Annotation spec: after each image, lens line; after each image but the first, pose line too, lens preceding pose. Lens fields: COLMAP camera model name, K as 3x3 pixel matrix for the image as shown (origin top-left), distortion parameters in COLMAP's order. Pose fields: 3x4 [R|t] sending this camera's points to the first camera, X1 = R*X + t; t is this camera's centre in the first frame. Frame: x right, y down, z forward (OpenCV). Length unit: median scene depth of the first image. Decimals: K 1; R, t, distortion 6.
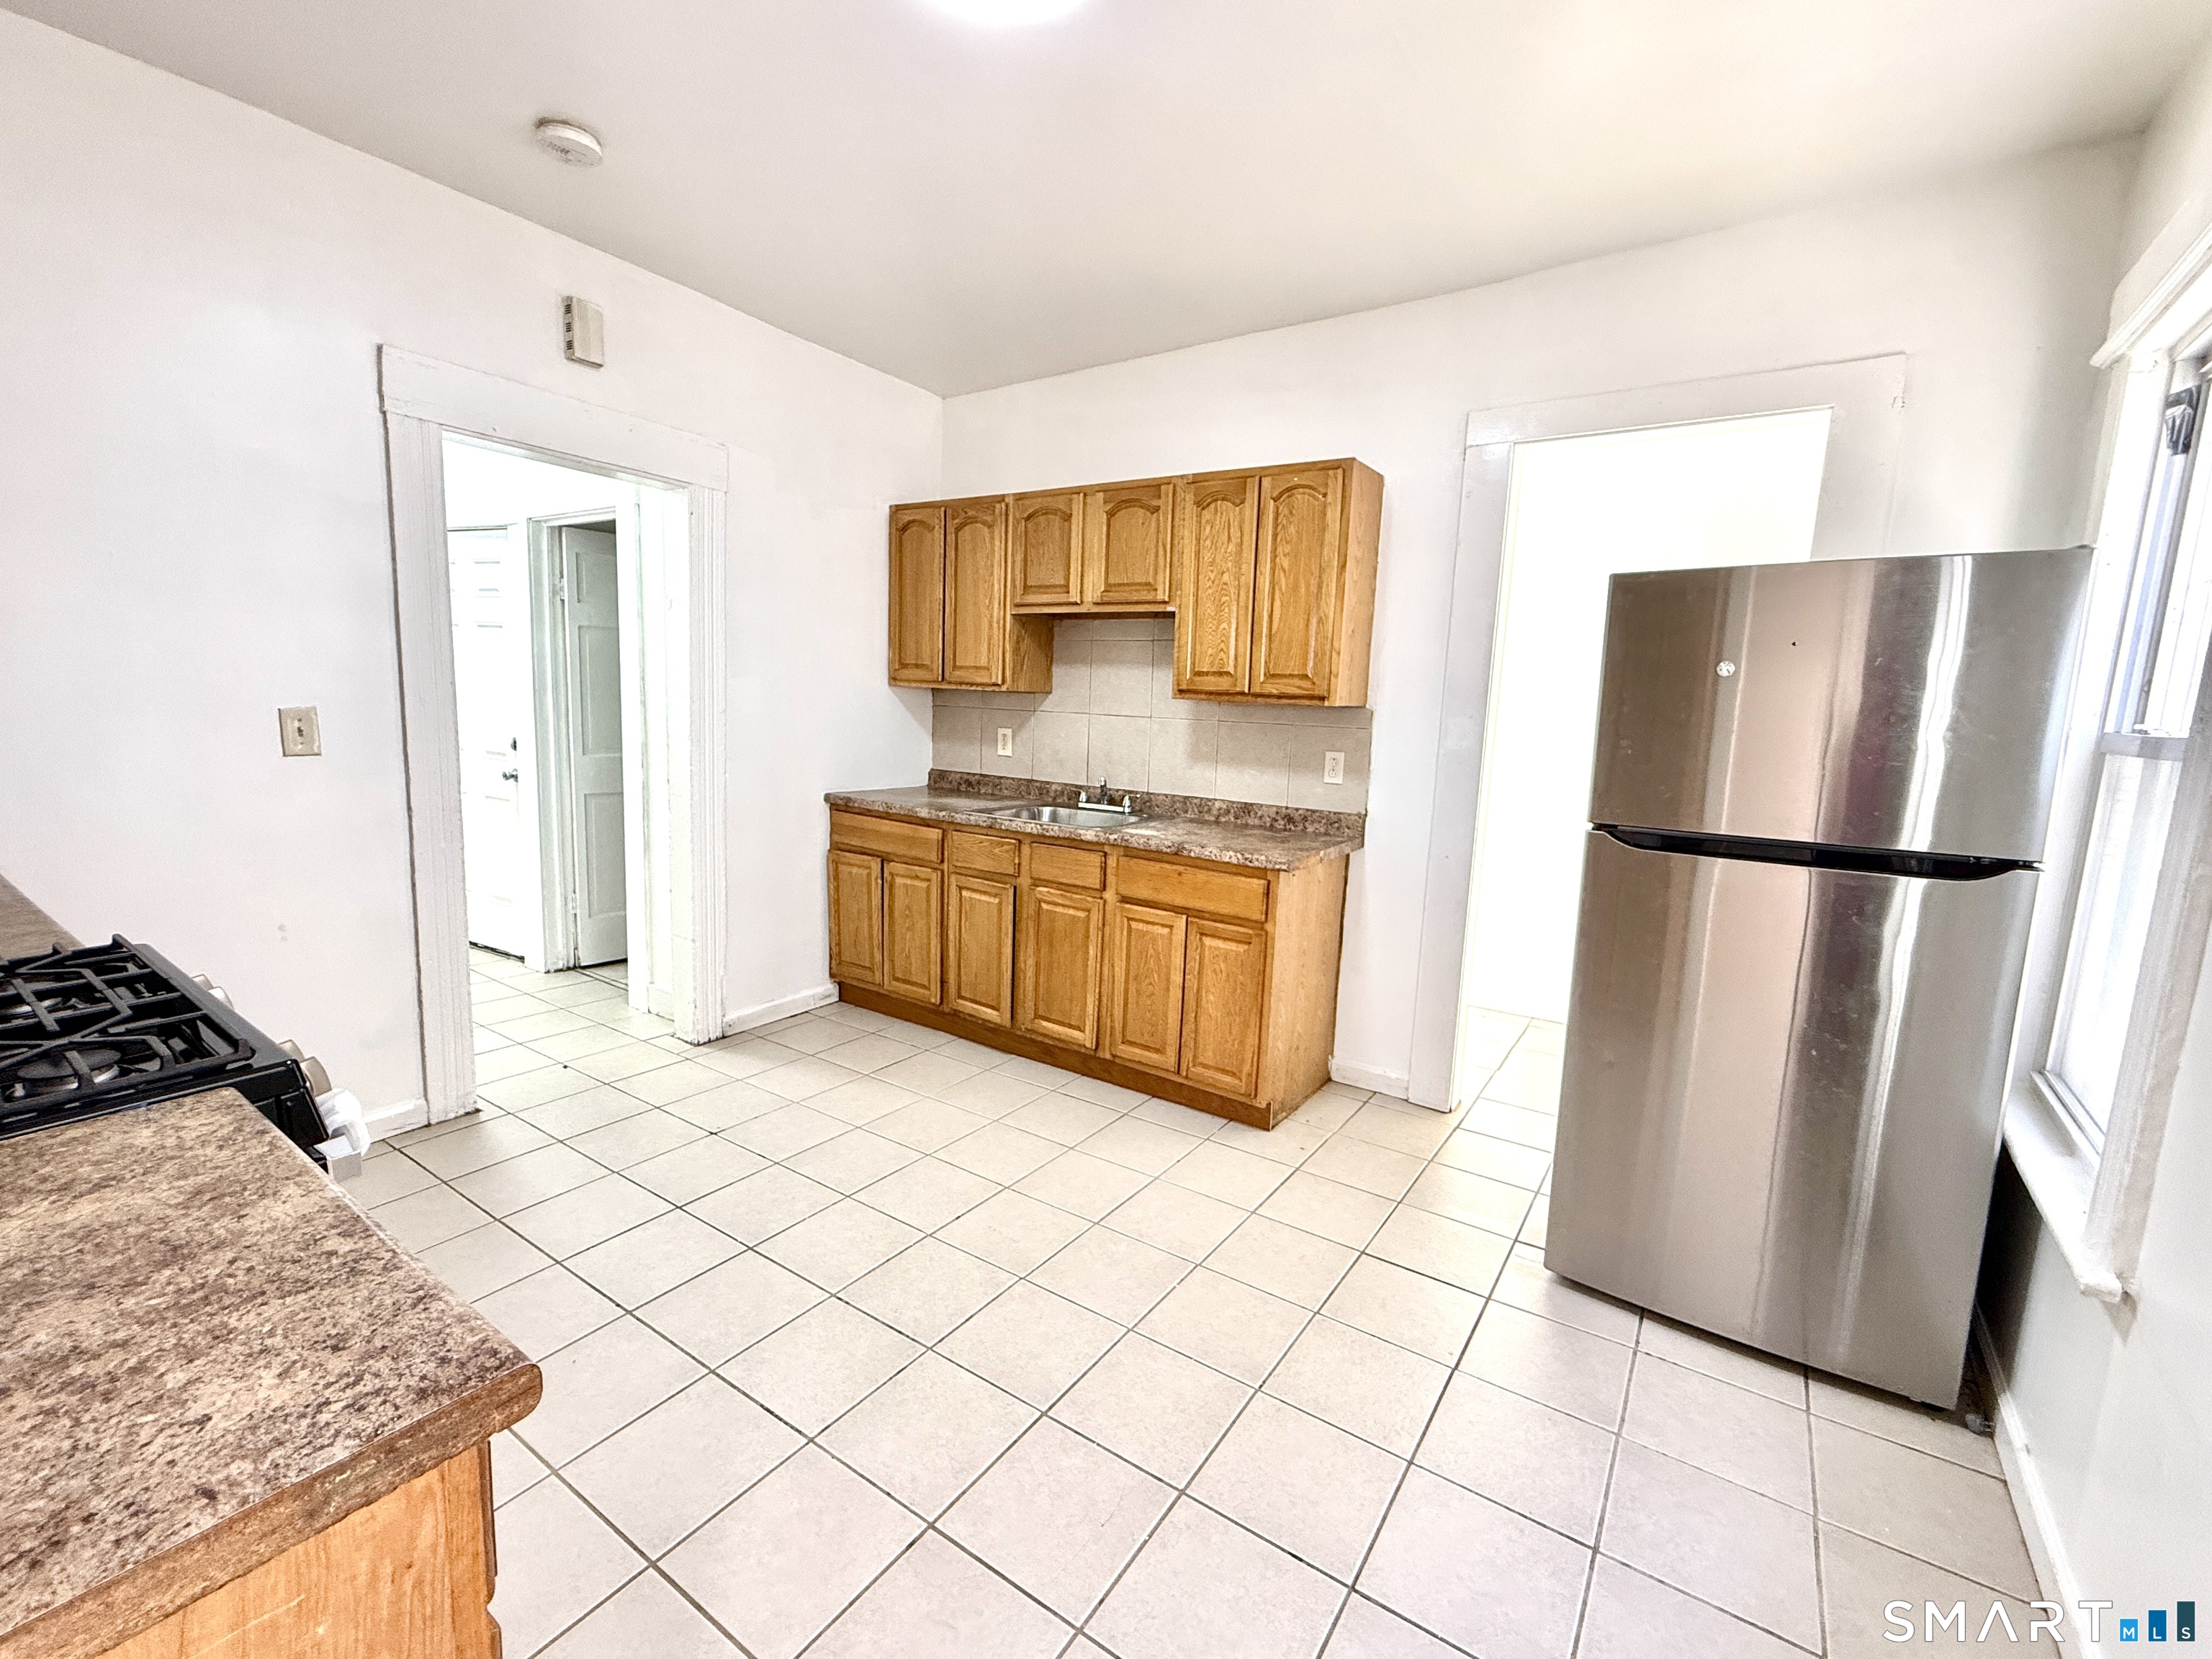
lens RADIAL K [[959.8, 0, 1106.0], [0, 959.8, 829.5], [0, 0, 1]] dist [-0.000853, 0.000072]
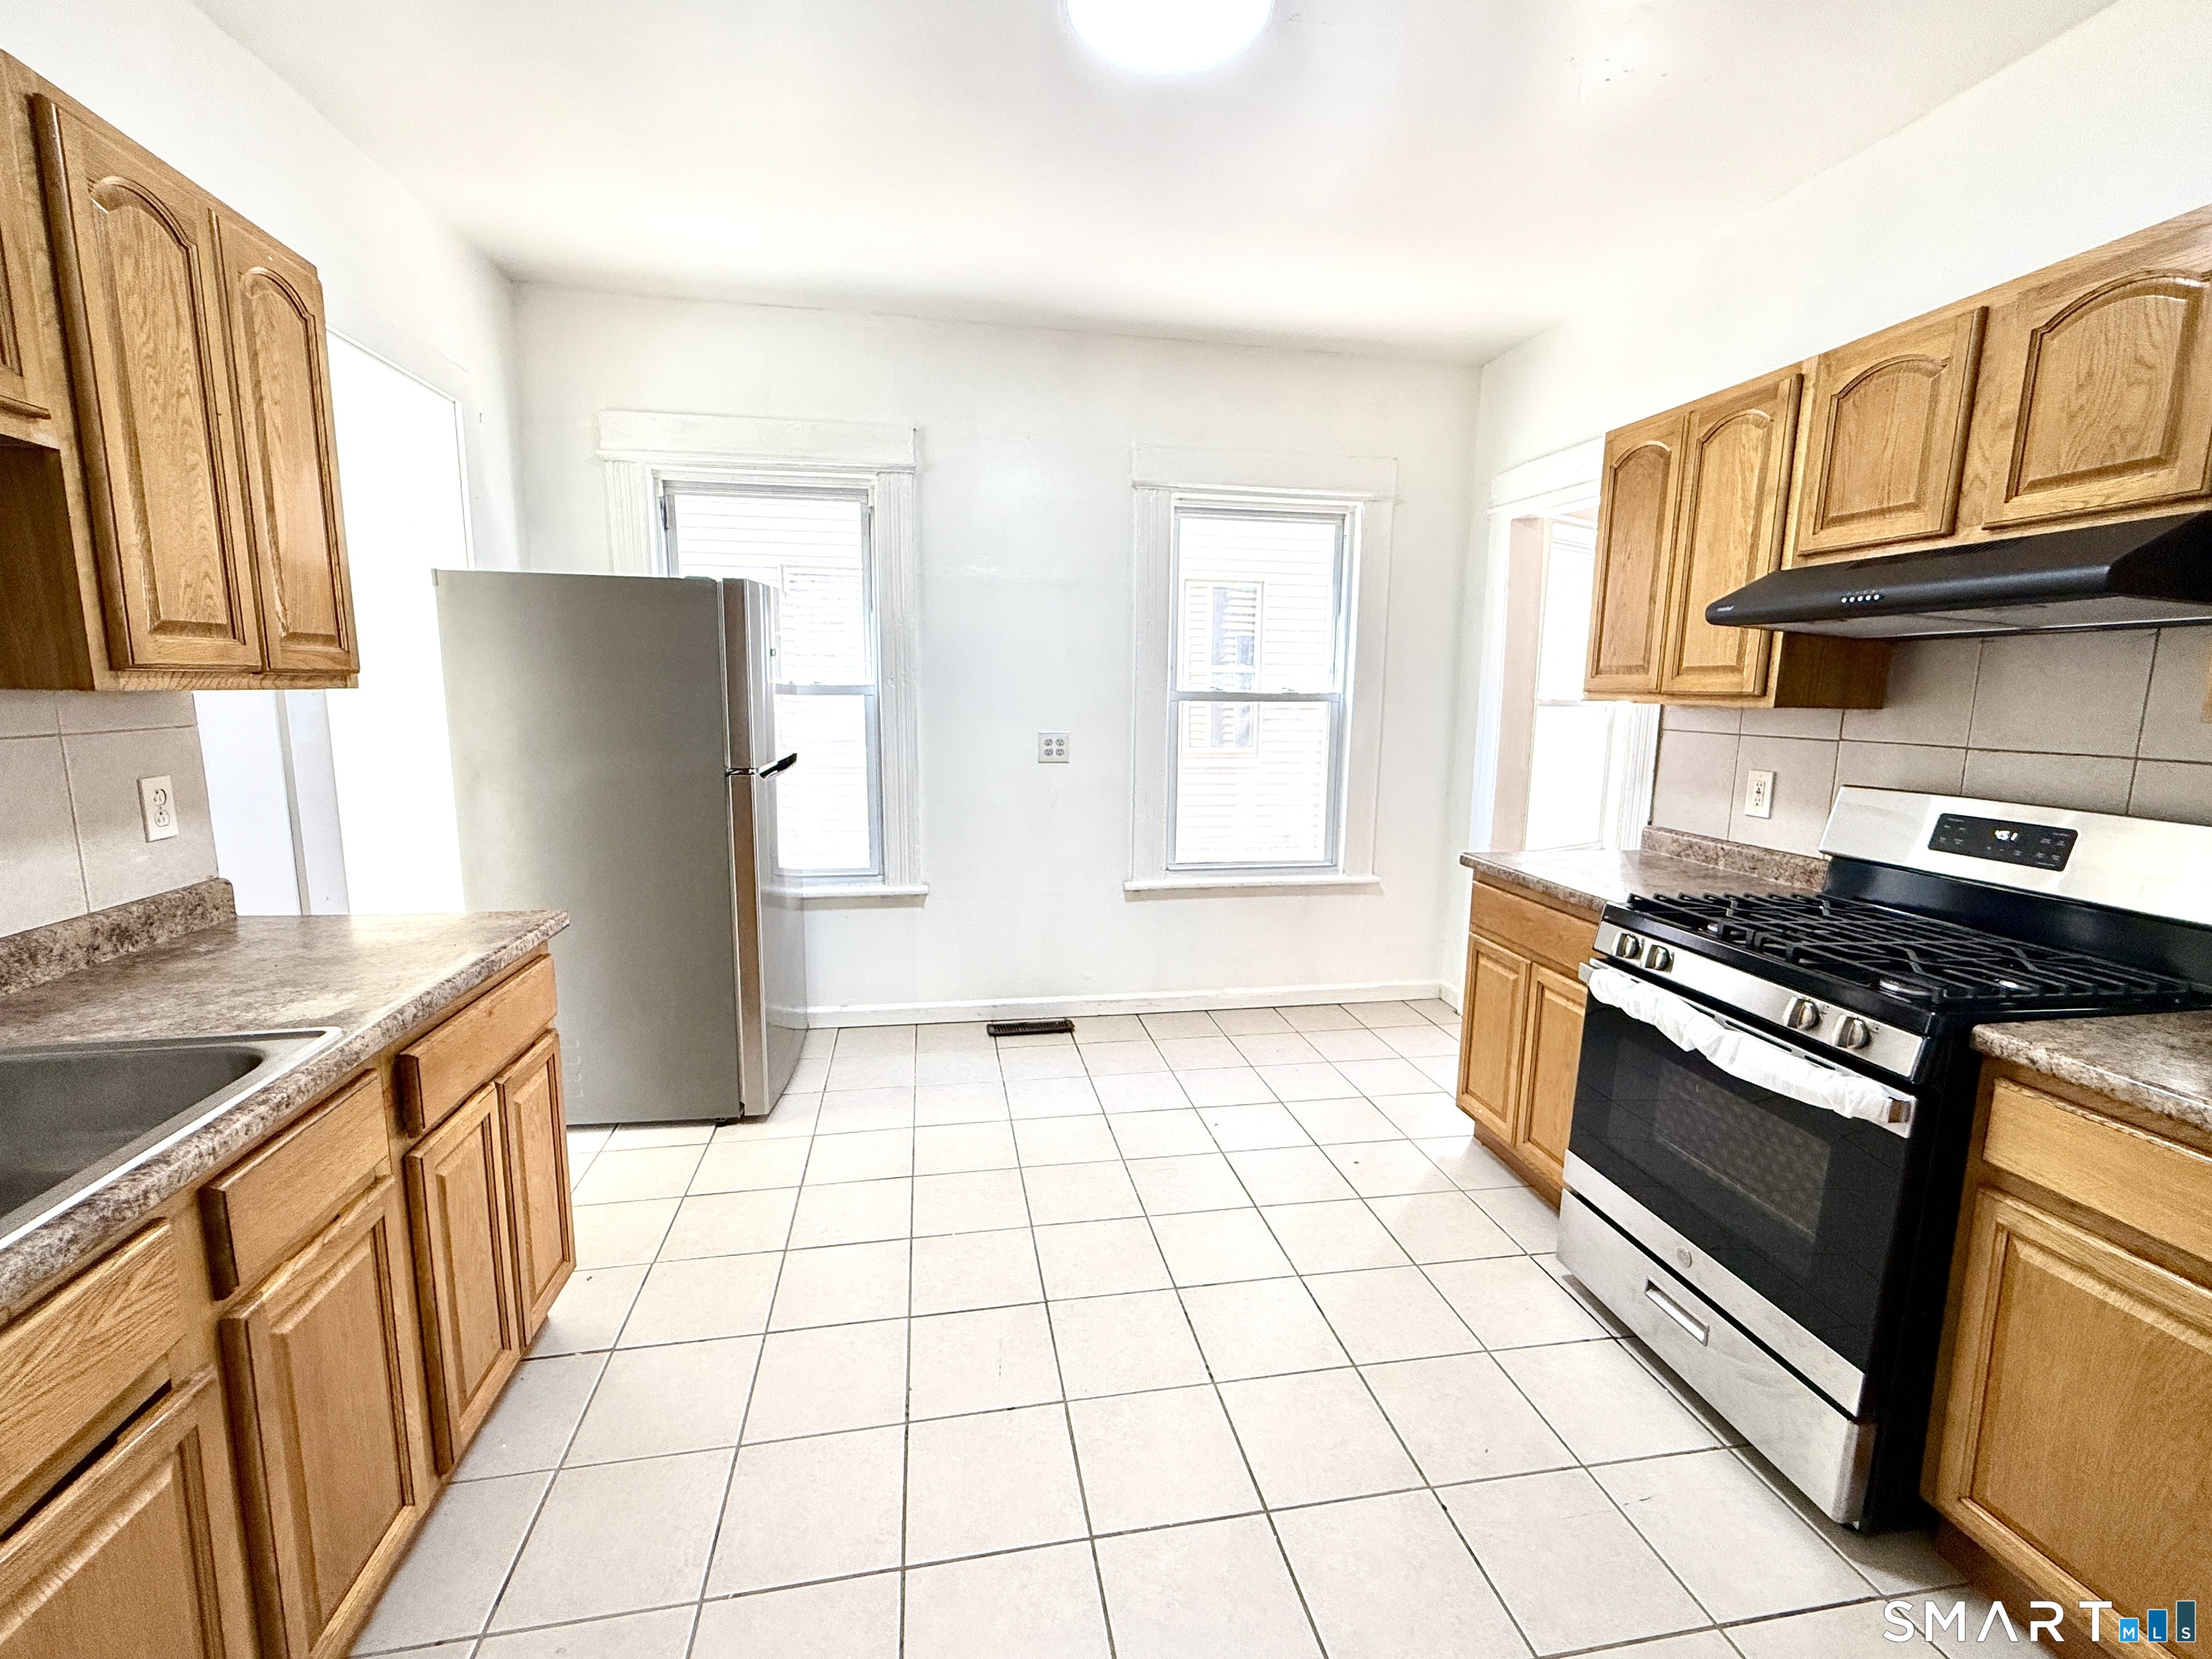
lens RADIAL K [[959.8, 0, 1106.0], [0, 959.8, 829.5], [0, 0, 1]] dist [-0.000853, 0.000072]
pose [[-0.703321, -0.157604, 0.693181, -0.479183], [0.062957, 0.957472, 0.281573, -0.167226], [-0.708079, 0.241677, -0.663488, 0.990858]]
